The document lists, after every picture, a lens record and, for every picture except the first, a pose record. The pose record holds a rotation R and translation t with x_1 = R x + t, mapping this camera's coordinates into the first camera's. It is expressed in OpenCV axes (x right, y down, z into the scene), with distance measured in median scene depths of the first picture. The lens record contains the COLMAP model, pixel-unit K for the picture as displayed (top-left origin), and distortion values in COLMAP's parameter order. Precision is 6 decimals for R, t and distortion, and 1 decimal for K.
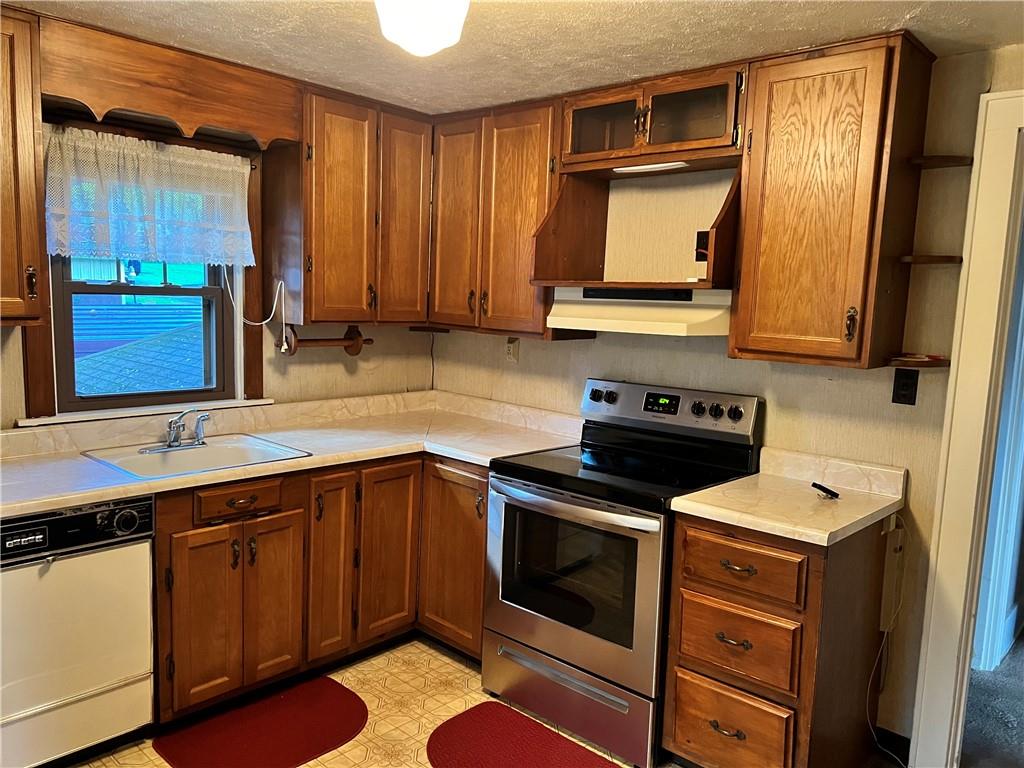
lens RADIAL K [[782.6, 0, 512.0], [0, 782.6, 384.0], [0, 0, 1]] dist [0.006926, -0.001209]
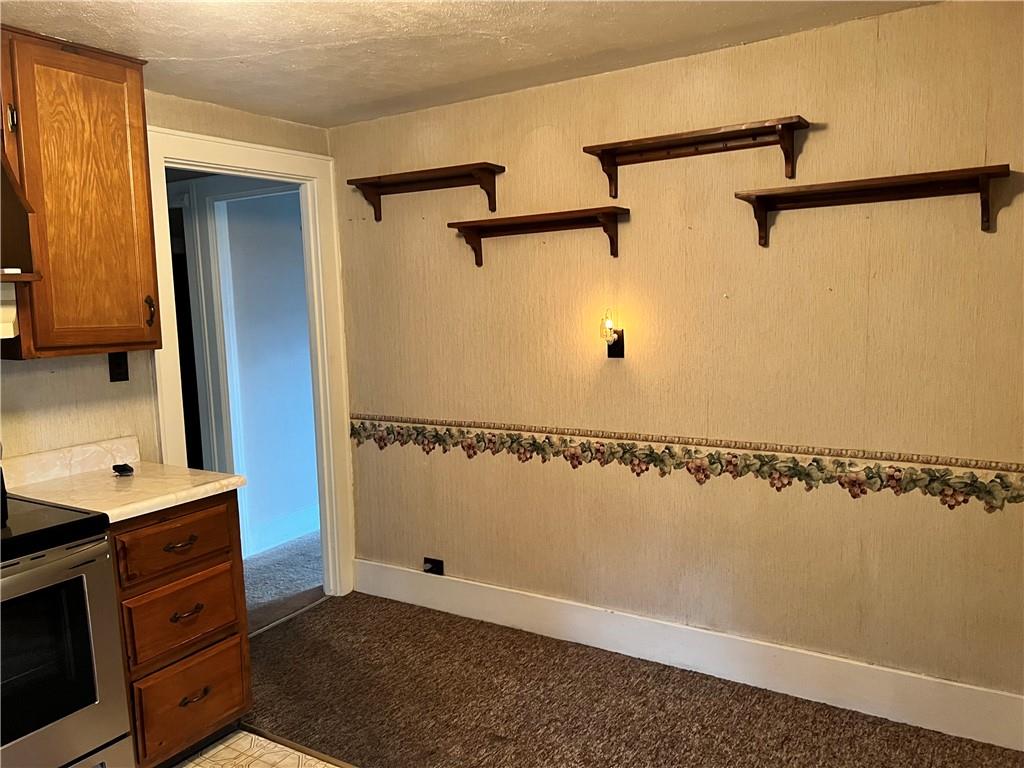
lens RADIAL K [[782.6, 0, 512.0], [0, 782.6, 384.0], [0, 0, 1]] dist [0.006926, -0.001209]
pose [[-0.176446, -0.135259, 0.974973, -0.721263], [0.137135, 0.977475, 0.160424, -0.076620], [-0.974711, 0.162009, -0.153923, 0.632018]]
